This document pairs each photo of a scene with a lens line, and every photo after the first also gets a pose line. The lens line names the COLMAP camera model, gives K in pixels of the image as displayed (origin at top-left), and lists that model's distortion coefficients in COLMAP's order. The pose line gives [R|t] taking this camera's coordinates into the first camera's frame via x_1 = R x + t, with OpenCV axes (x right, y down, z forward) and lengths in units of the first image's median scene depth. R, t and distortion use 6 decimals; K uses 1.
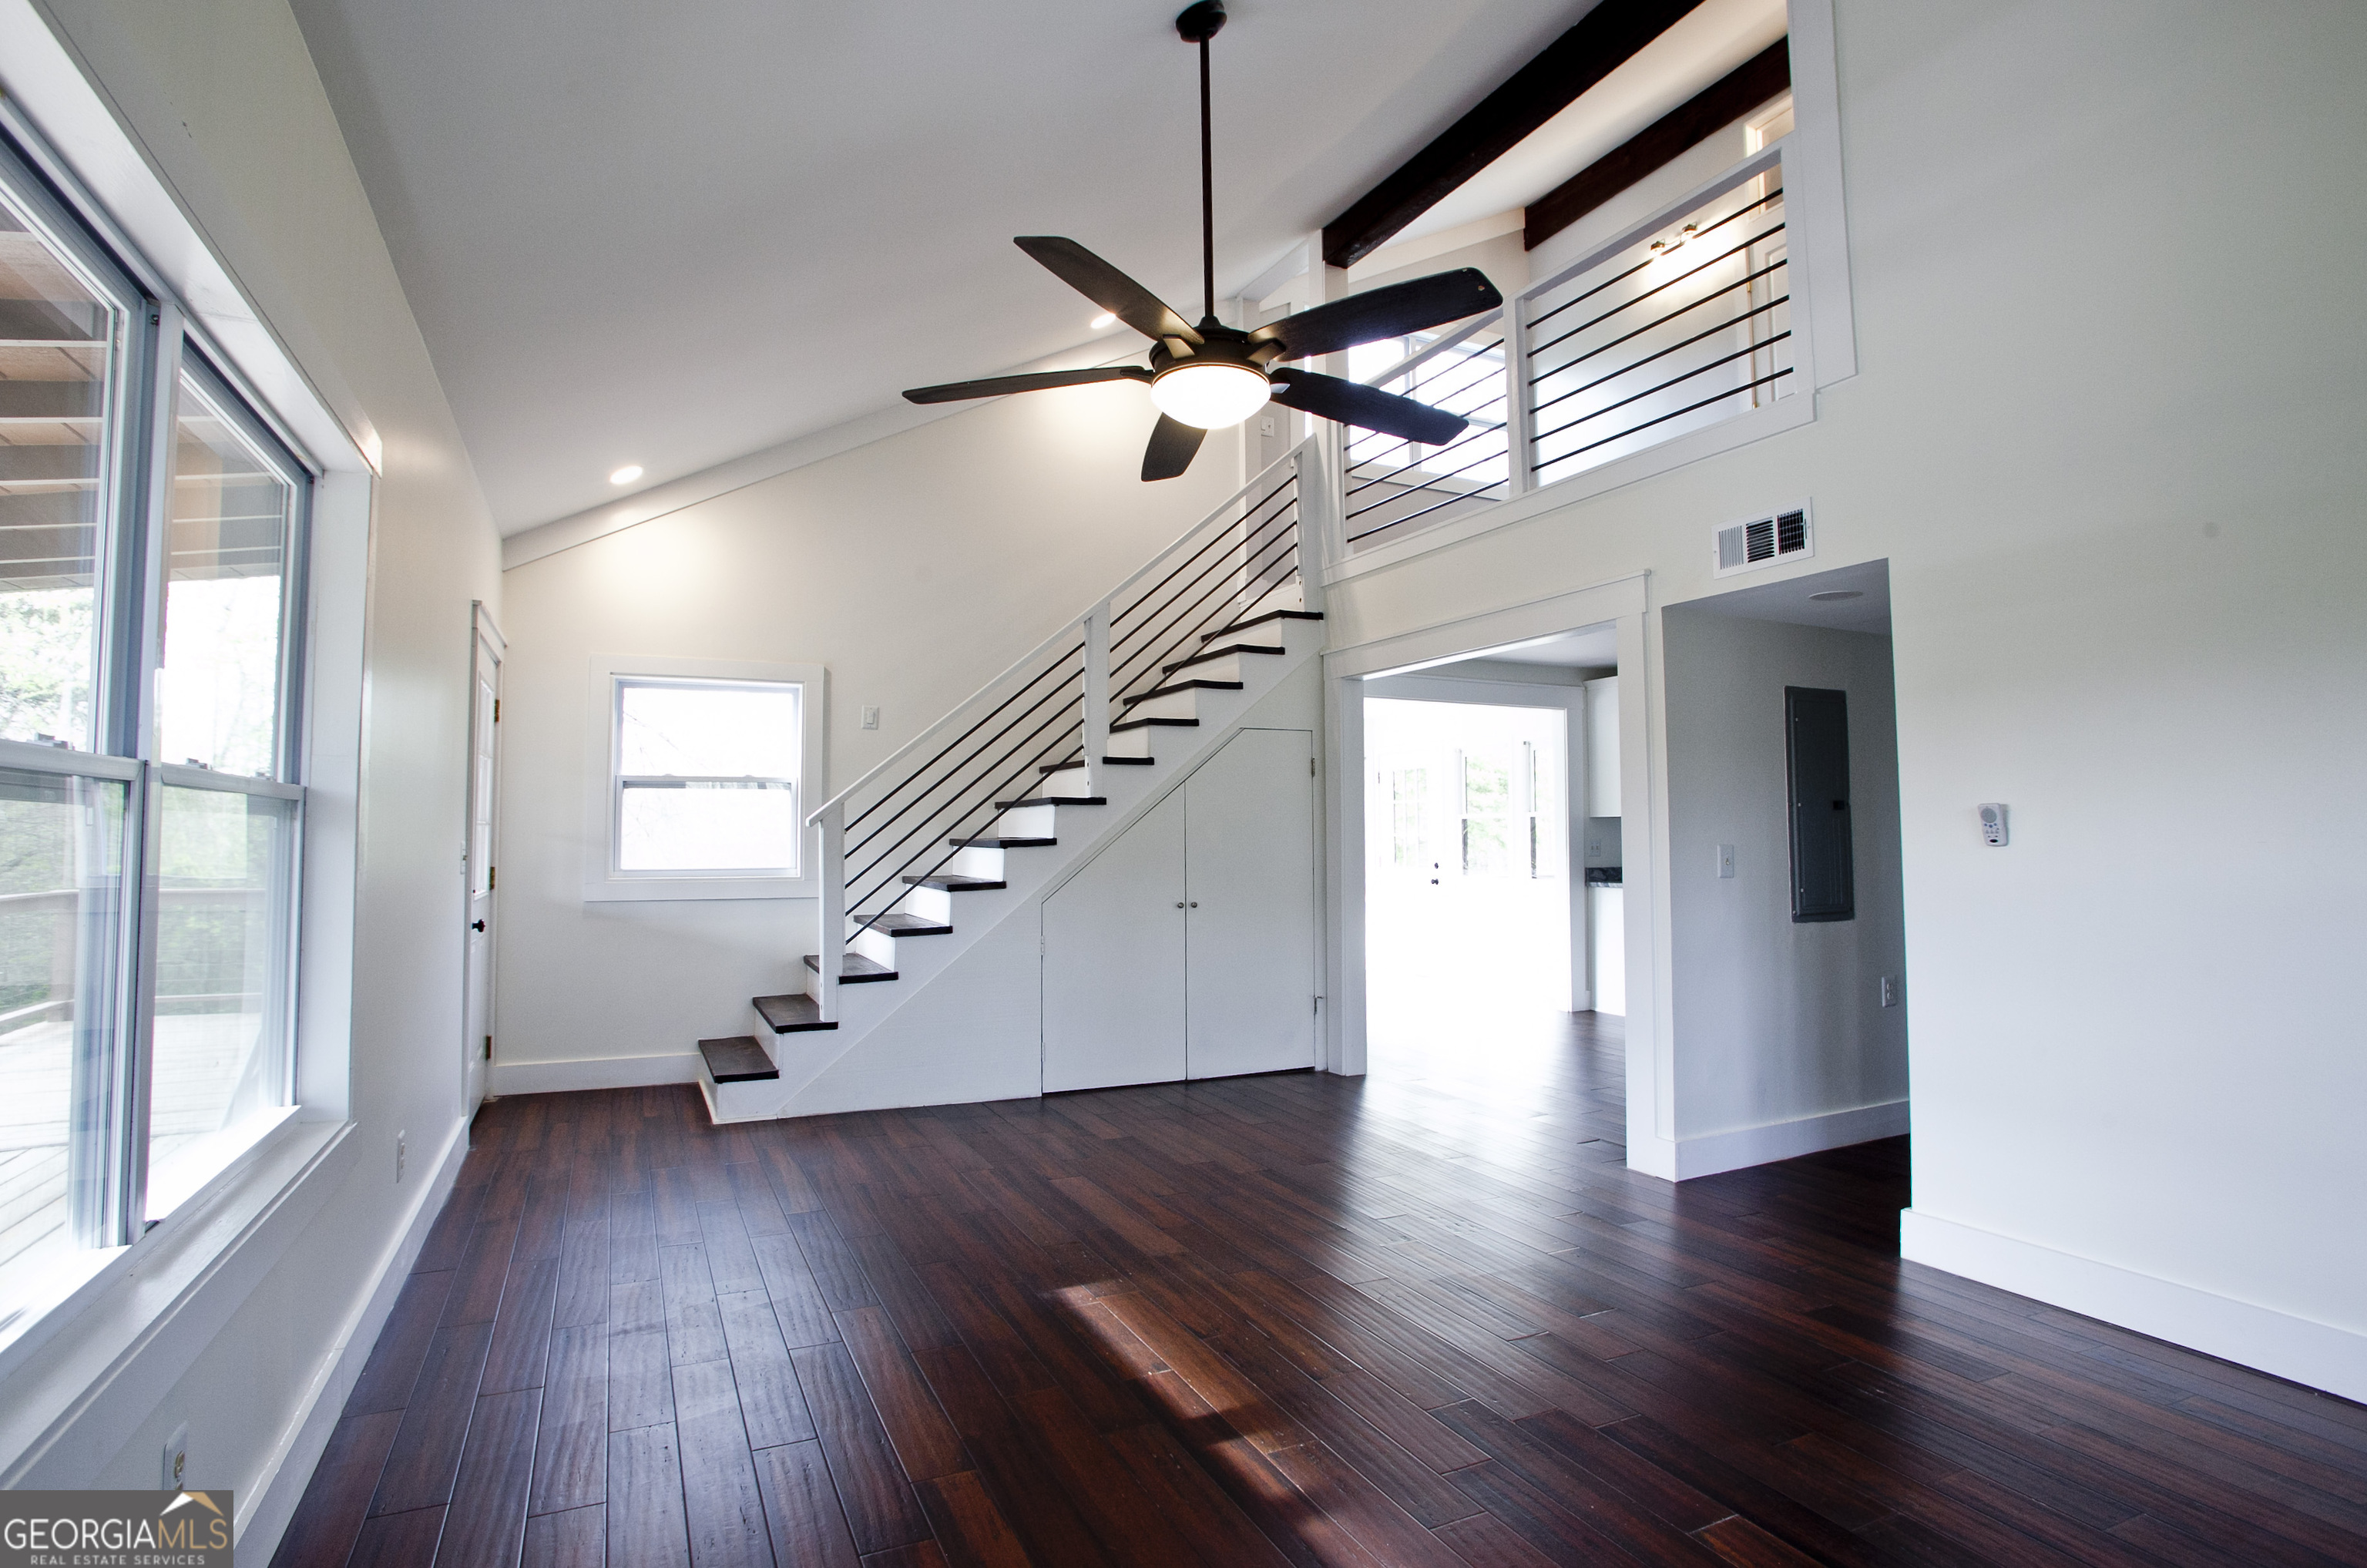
lens RADIAL K [[1225.5, 0, 1189.7], [0, 1225.5, 760.0], [0, 0, 1]] dist [-0.091155, 0.041549]
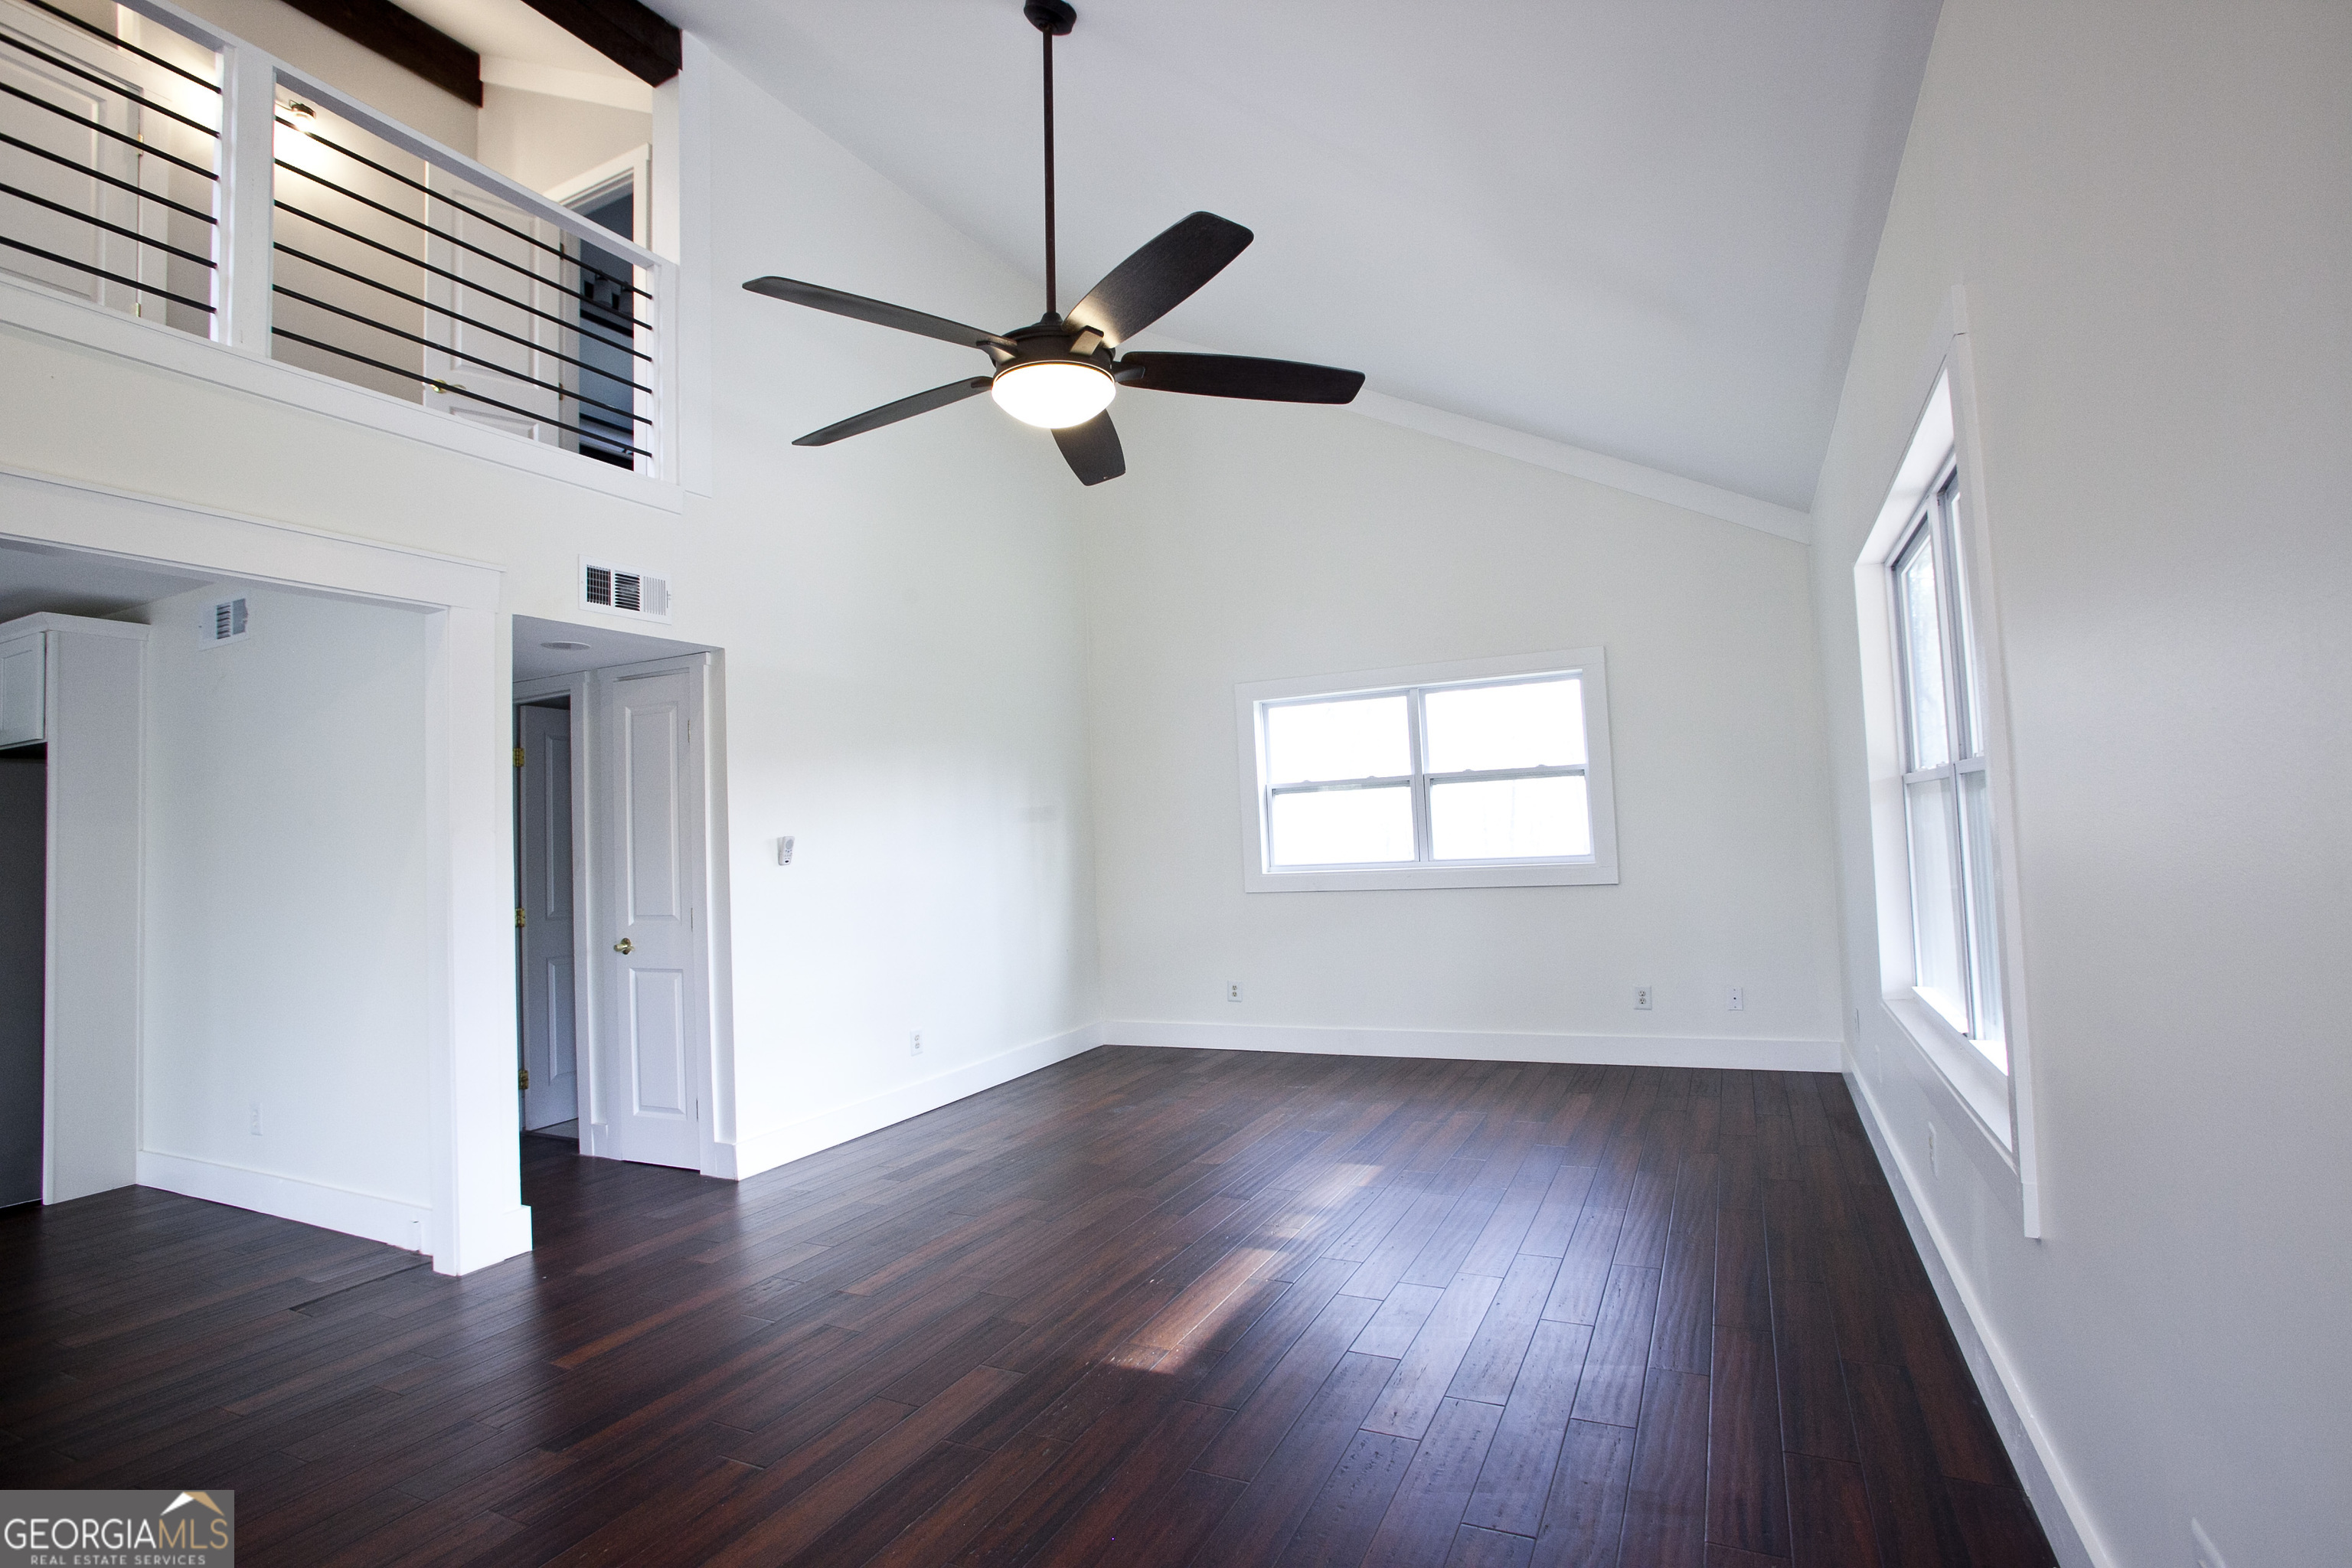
lens RADIAL K [[1129.1, 0, 1176.0], [0, 1129.1, 784.0], [0, 0, 1]] dist [-0.083465, -0.000257]
pose [[-0.626164, 0.069271, 0.776608, -0.720747], [-0.001929, 0.995905, -0.090387, 0.094035], [-0.779689, -0.058095, -0.623466, 1.470040]]
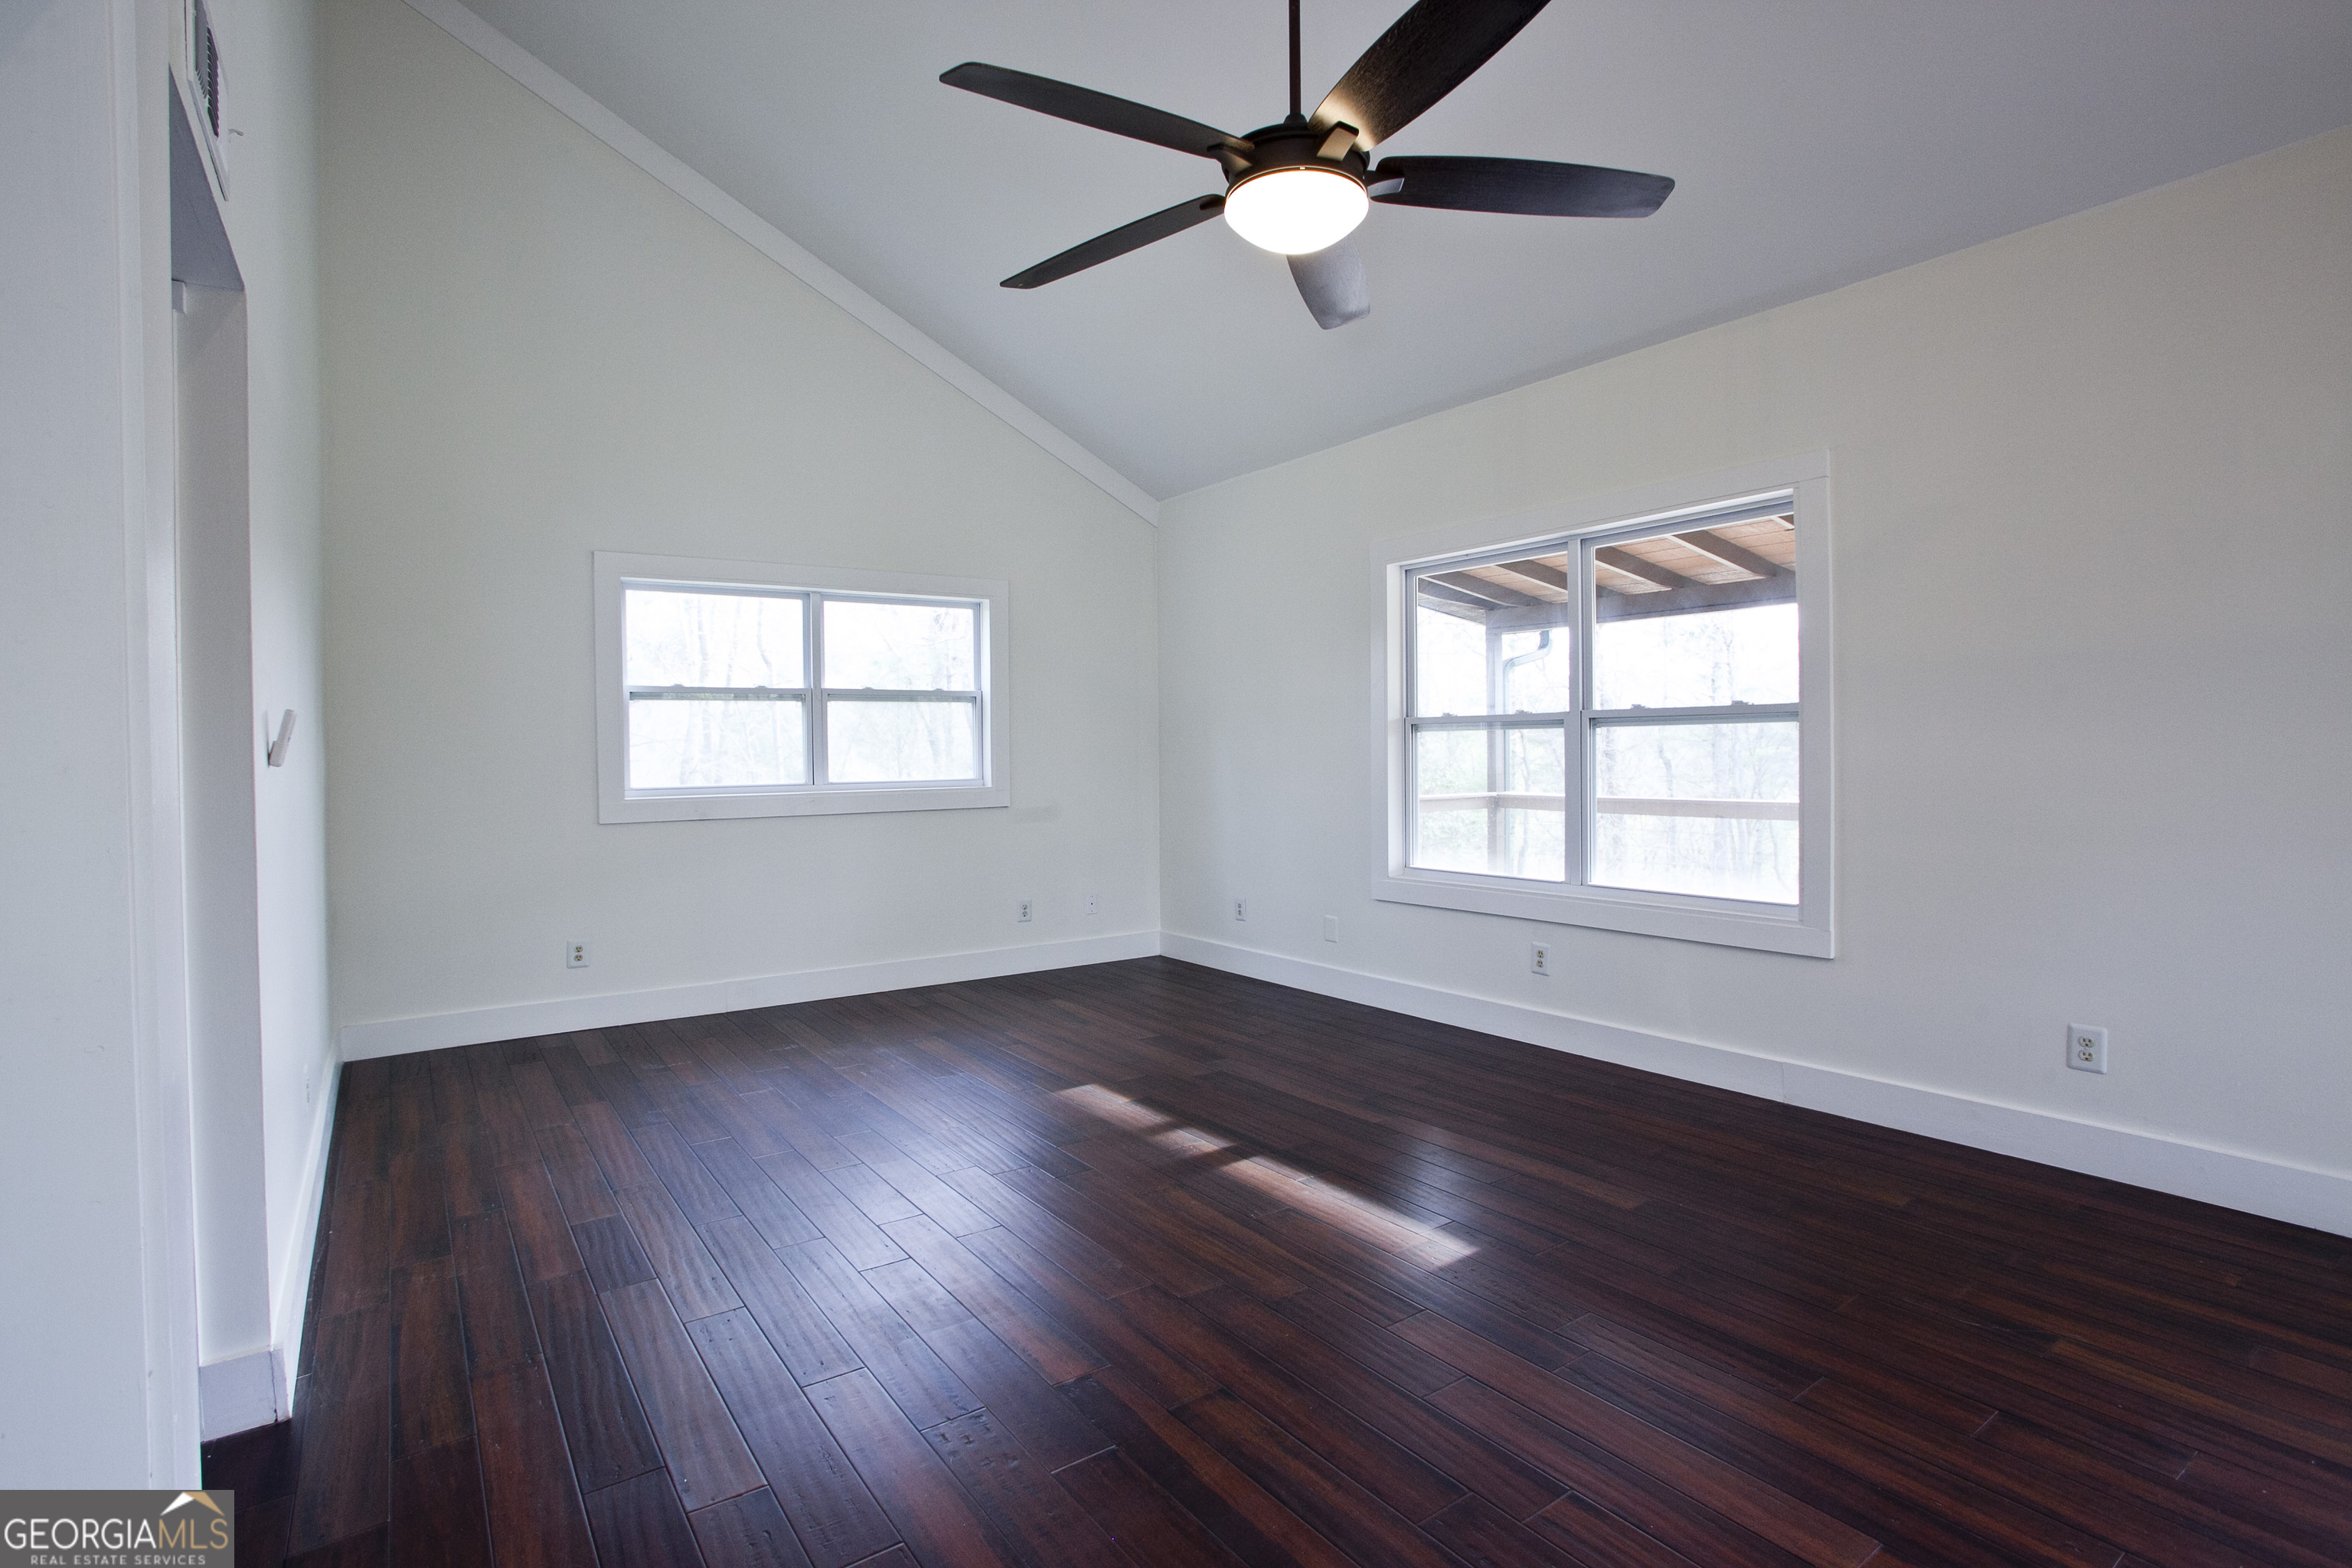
lens RADIAL K [[1137.3, 0, 1172.6], [0, 1137.3, 767.0], [0, 0, 1]] dist [-0.079628, 0.032219]
pose [[-0.984217, 0.011708, -0.176576, 0.252885], [0.019050, 0.999020, -0.039941, 0.104930], [0.175936, -0.042675, -0.983476, 1.754037]]
